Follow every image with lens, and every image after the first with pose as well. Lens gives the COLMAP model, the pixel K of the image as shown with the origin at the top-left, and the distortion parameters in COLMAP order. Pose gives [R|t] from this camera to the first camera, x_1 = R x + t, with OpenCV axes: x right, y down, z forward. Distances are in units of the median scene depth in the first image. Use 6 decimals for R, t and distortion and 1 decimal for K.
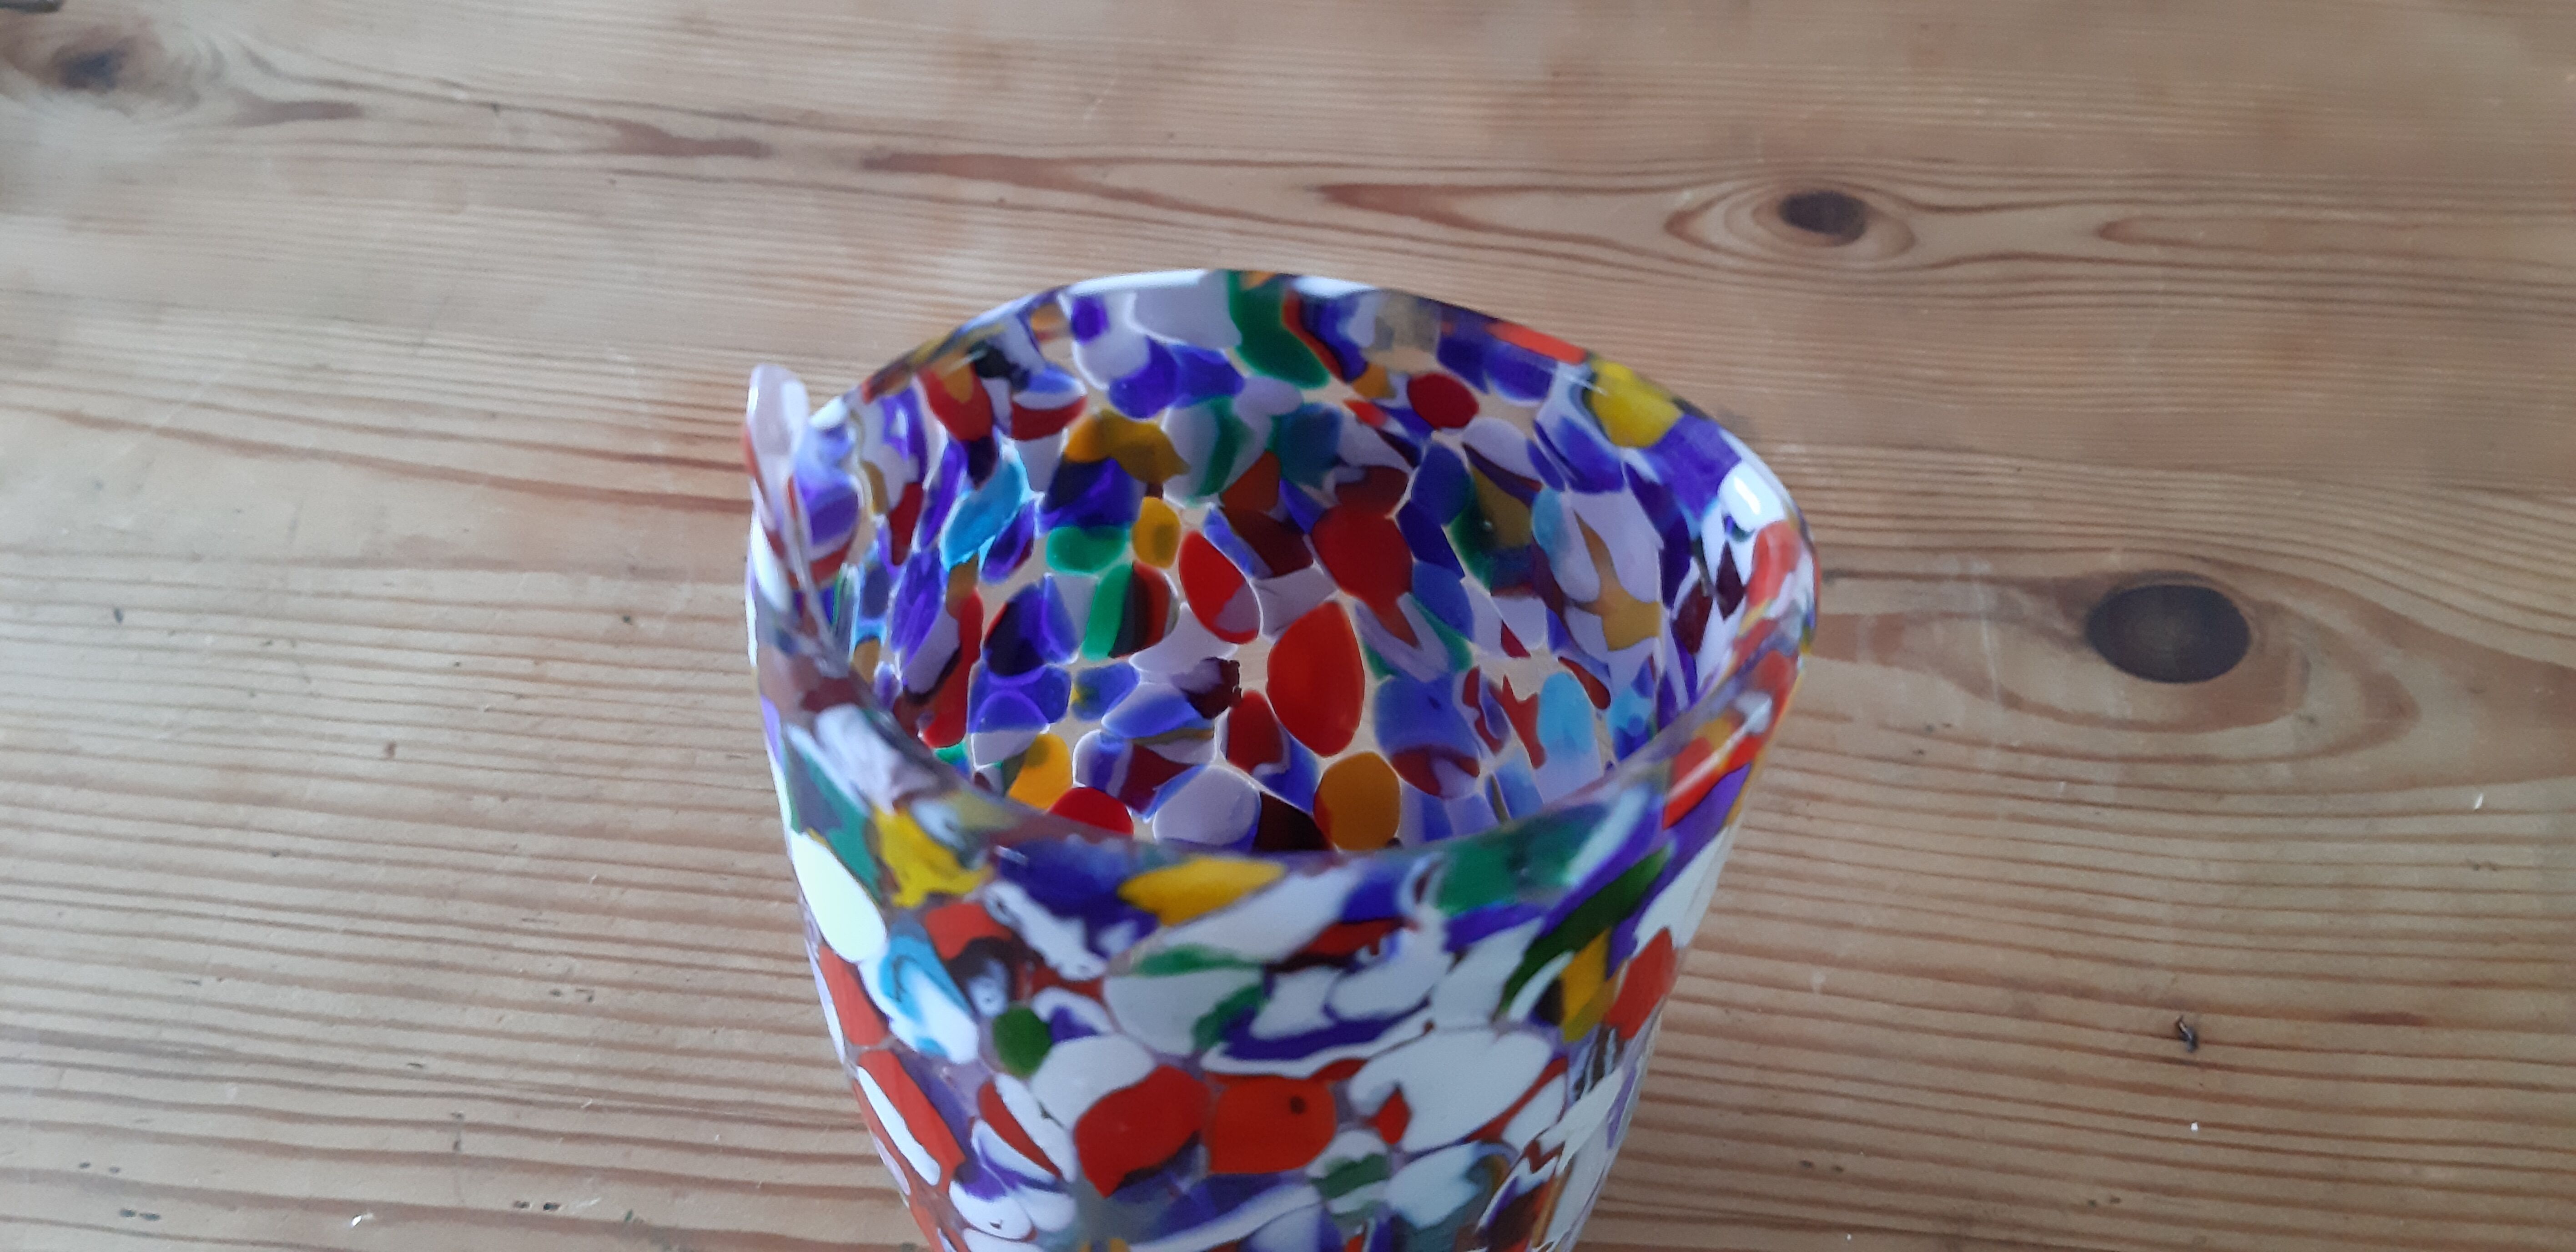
lens RADIAL K [[2167.7, 0, 1265.2], [0, 2167.7, 579.8], [0, 0, 1]] dist [0.047871, -0.148657]
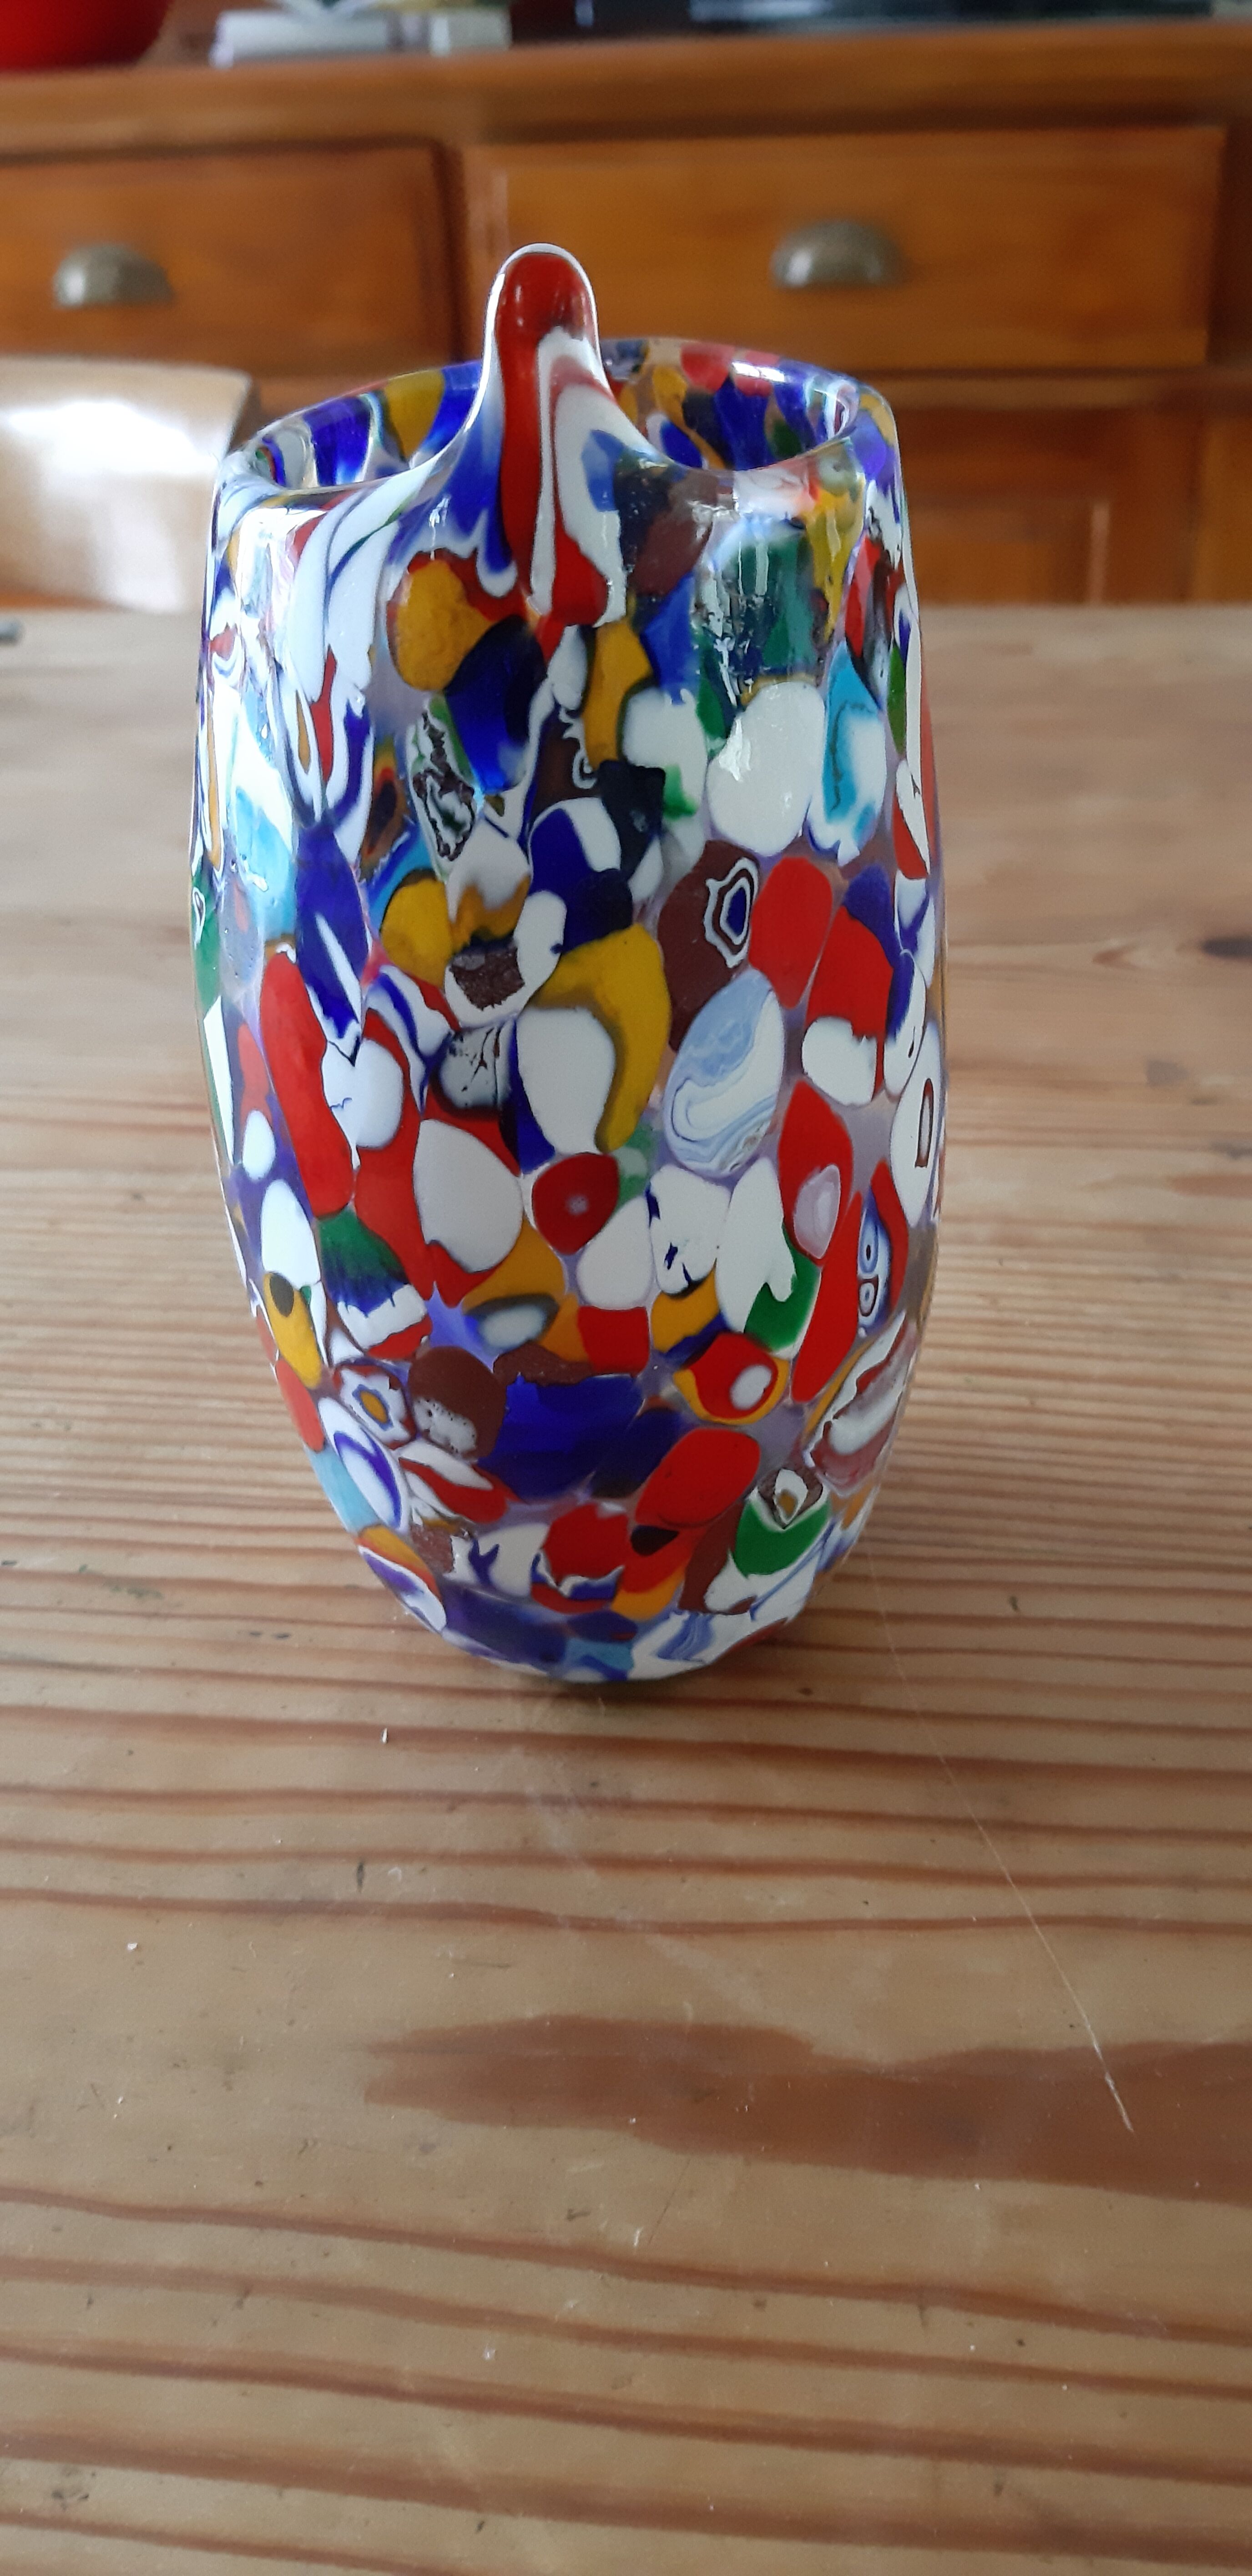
lens RADIAL K [[2167.7, 0, 635.3], [0, 2167.7, 1243.8], [0, 0, 1]] dist [0.047871, -0.148657]
pose [[0.996995, -0.014455, -0.076108, 0.040776], [-0.013301, 0.935909, -0.351990, 0.444526], [0.076318, 0.351945, 0.932904, 0.010350]]
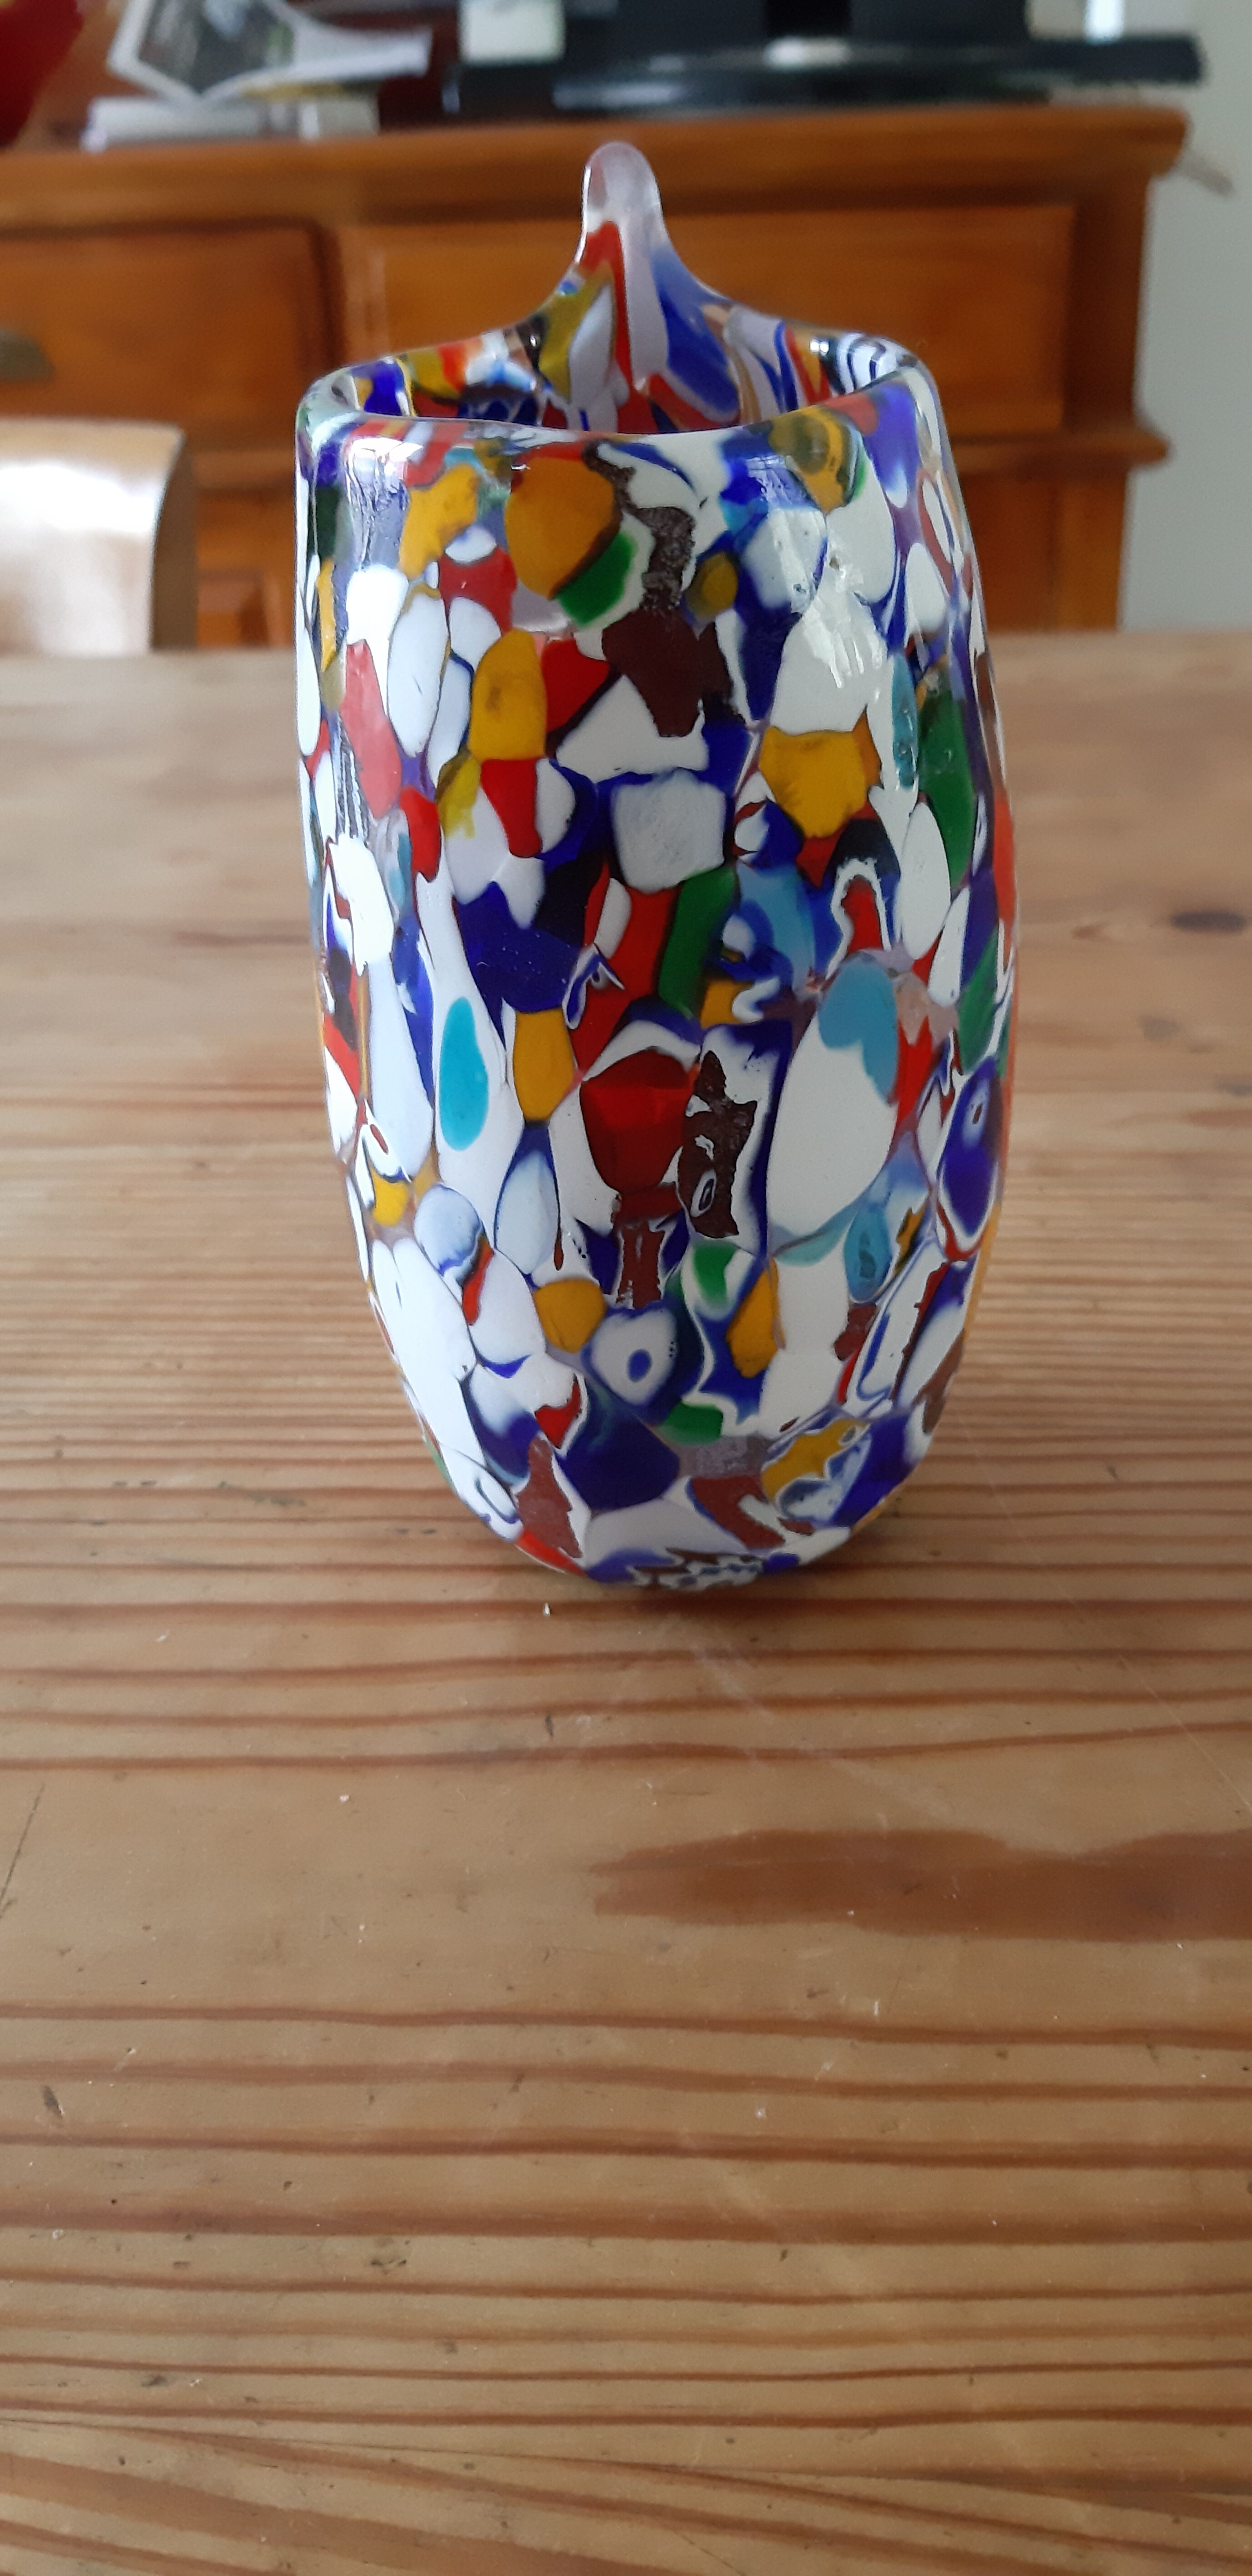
lens RADIAL K [[2167.7, 0, 629.6], [0, 2167.7, 1246.6], [0, 0, 1]] dist [0.047871, -0.148657]
pose [[0.998728, -0.050357, -0.002738, -0.074119], [0.045350, 0.920527, -0.388037, 0.533559], [0.022061, 0.387419, 0.921640, -0.019708]]
